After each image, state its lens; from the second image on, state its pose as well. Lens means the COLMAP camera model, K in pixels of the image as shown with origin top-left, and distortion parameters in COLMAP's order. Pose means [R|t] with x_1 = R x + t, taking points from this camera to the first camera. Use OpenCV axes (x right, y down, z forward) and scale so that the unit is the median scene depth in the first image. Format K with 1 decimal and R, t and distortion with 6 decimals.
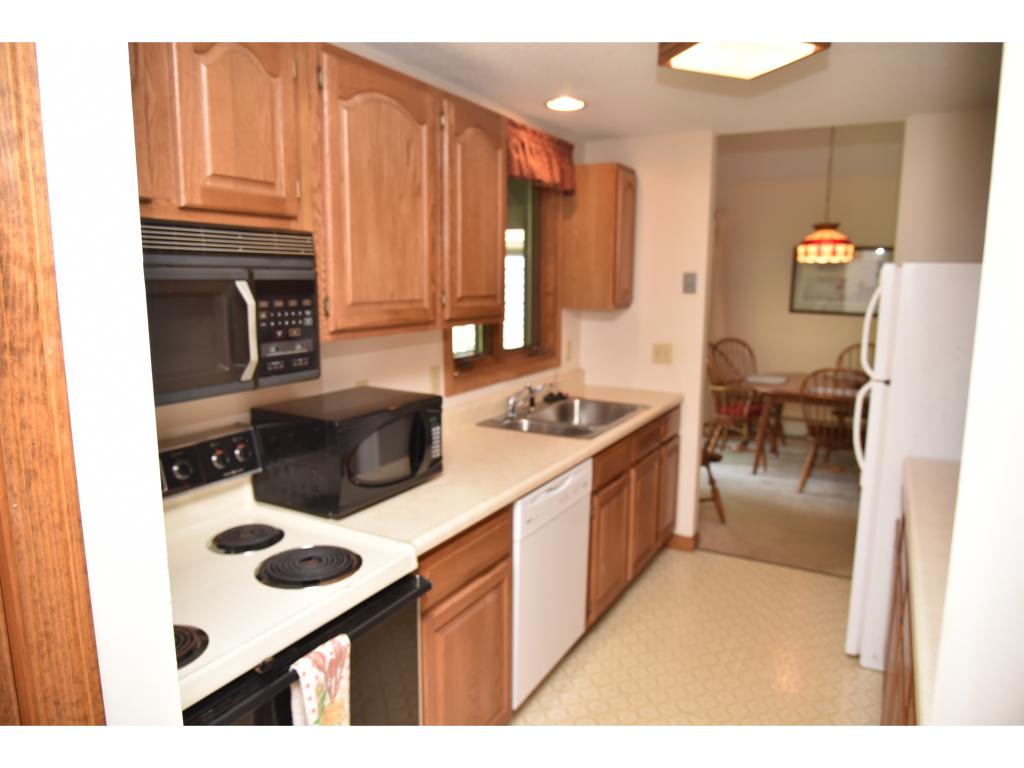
lens RADIAL K [[716.9, 0, 512.0], [0, 716.9, 384.0], [0, 0, 1]] dist [-0.007450, 0.002183]
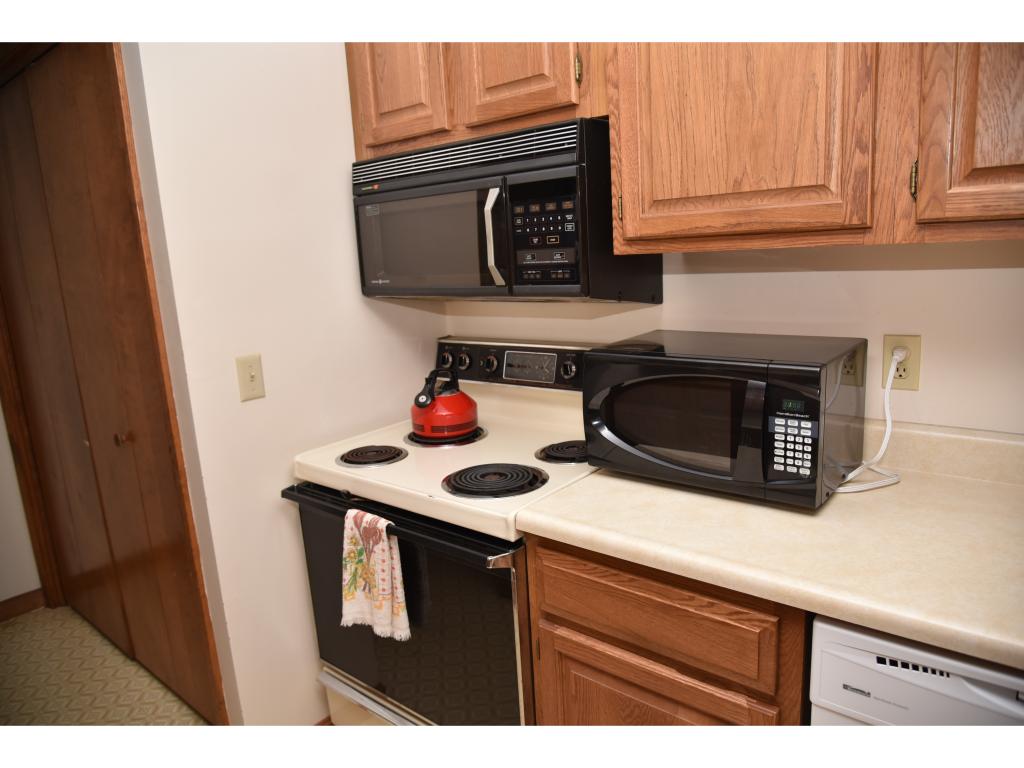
lens RADIAL K [[716.9, 0, 512.0], [0, 716.9, 384.0], [0, 0, 1]] dist [-0.007450, 0.002183]
pose [[-0.217930, 0.187338, -0.957816, 0.612844], [-0.095511, 0.972600, 0.211961, -0.082645], [0.971280, 0.137674, -0.194066, 1.162325]]
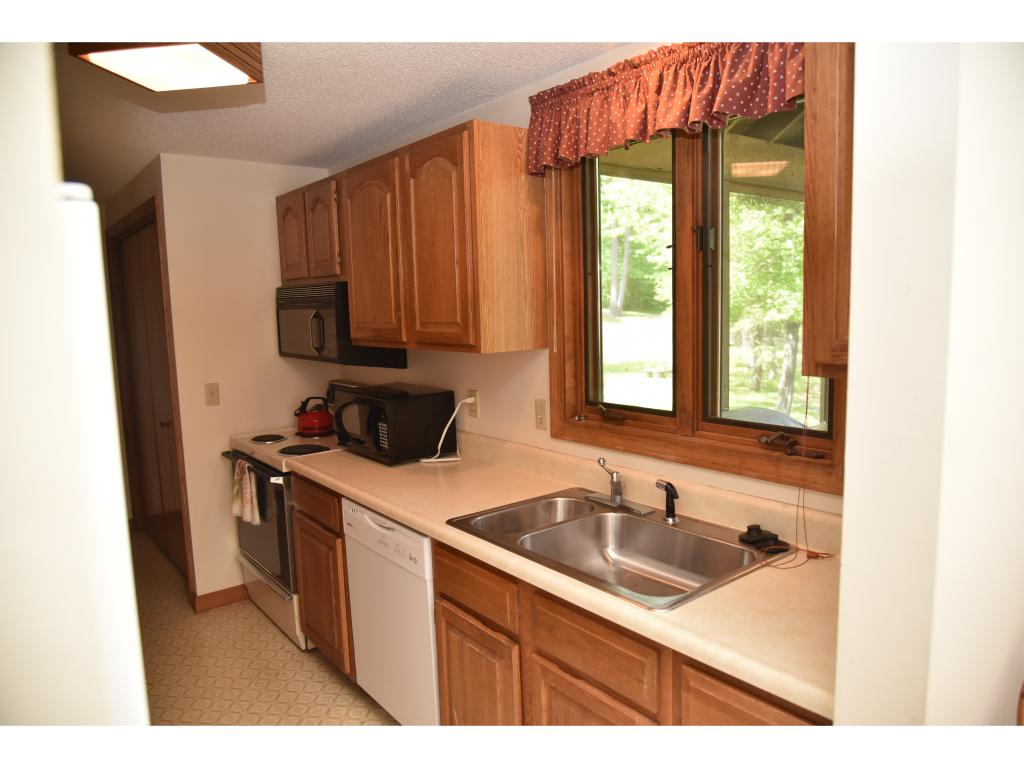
lens RADIAL K [[700.0, 0, 507.8], [0, 700.0, 386.8], [0, 0, 1]] dist [-0.029263, 0.002890]
pose [[-0.420319, 0.098962, -0.901964, 1.171485], [-0.124749, 0.978293, 0.165470, -0.299471], [0.898760, 0.182069, -0.398849, 2.175564]]
